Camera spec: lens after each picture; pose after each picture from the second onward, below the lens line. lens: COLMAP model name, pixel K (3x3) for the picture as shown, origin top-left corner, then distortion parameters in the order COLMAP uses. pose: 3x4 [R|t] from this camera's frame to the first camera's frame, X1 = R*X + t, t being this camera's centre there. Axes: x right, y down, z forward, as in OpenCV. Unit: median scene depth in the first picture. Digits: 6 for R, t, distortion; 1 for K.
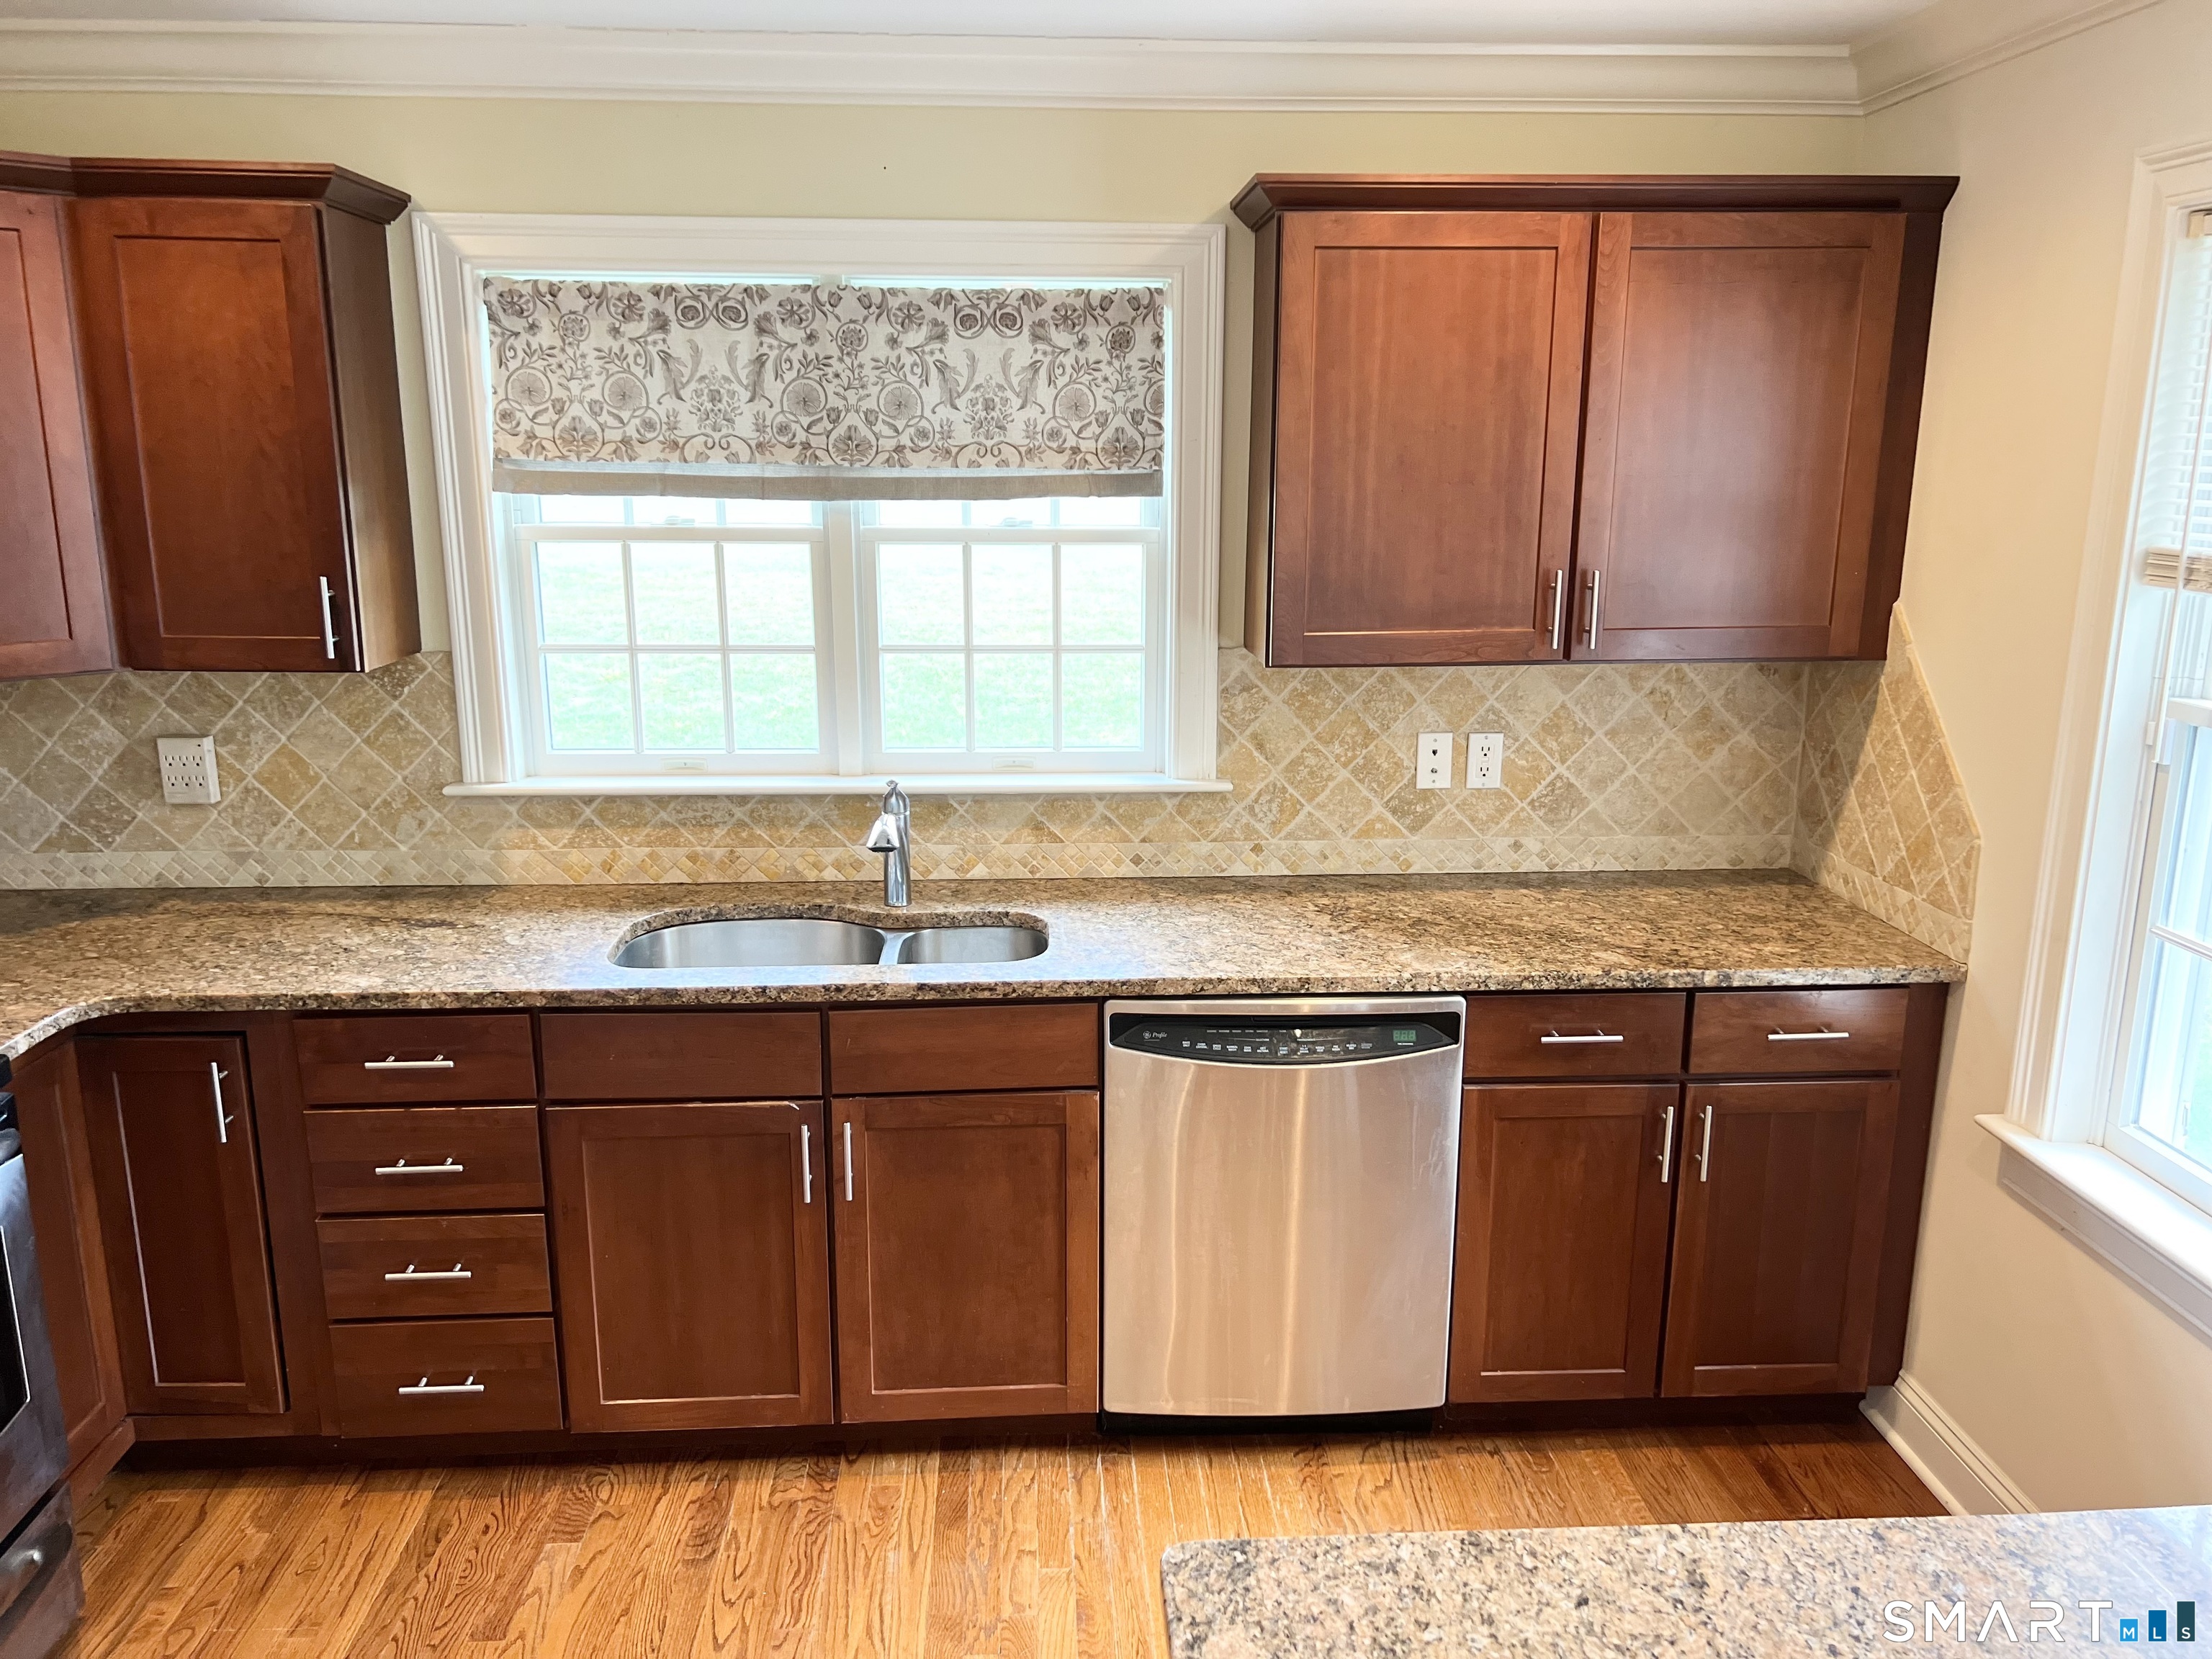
lens RADIAL K [[1658.8, 0, 1100.8], [0, 1658.8, 834.5], [0, 0, 1]] dist [0.080956, -0.131123]
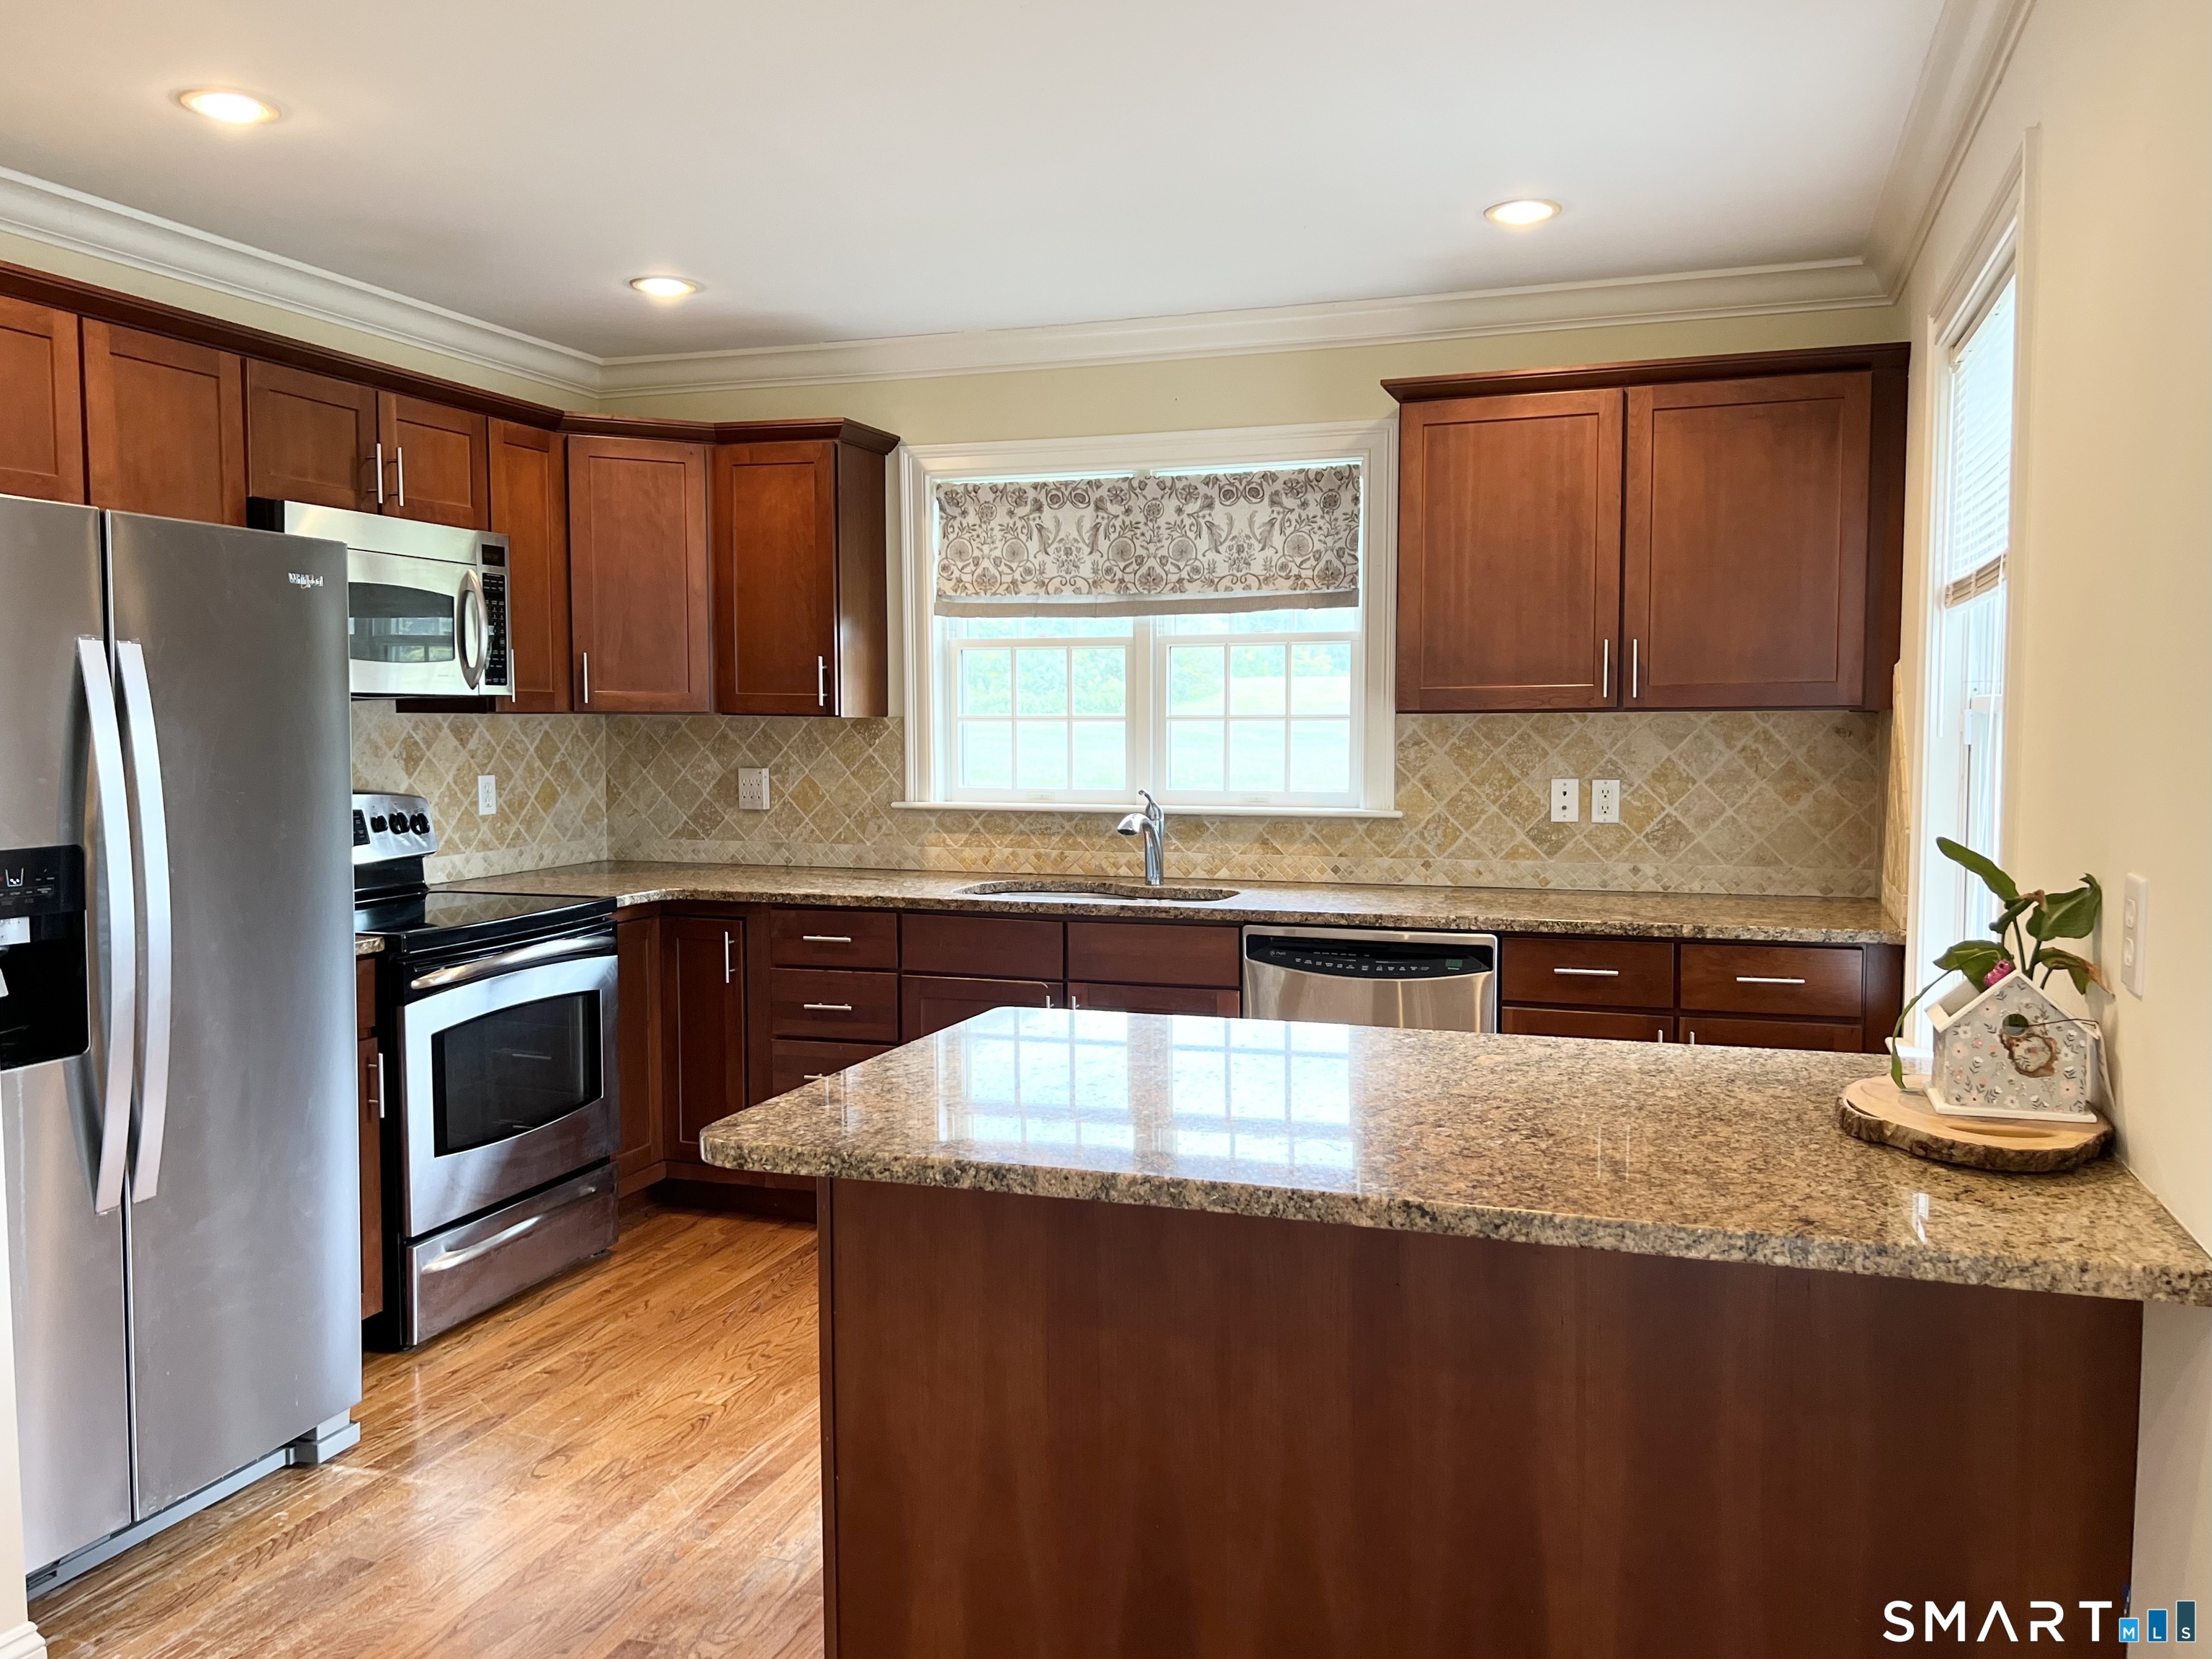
lens RADIAL K [[1690.8, 0, 1106.0], [0, 1690.8, 829.5], [0, 0, 1]] dist [0.123746, -0.297514]
pose [[0.925047, 0.021055, -0.379268, 0.392928], [-0.081740, 0.986105, -0.144624, 0.209820], [0.370952, 0.164785, 0.913915, -0.364200]]
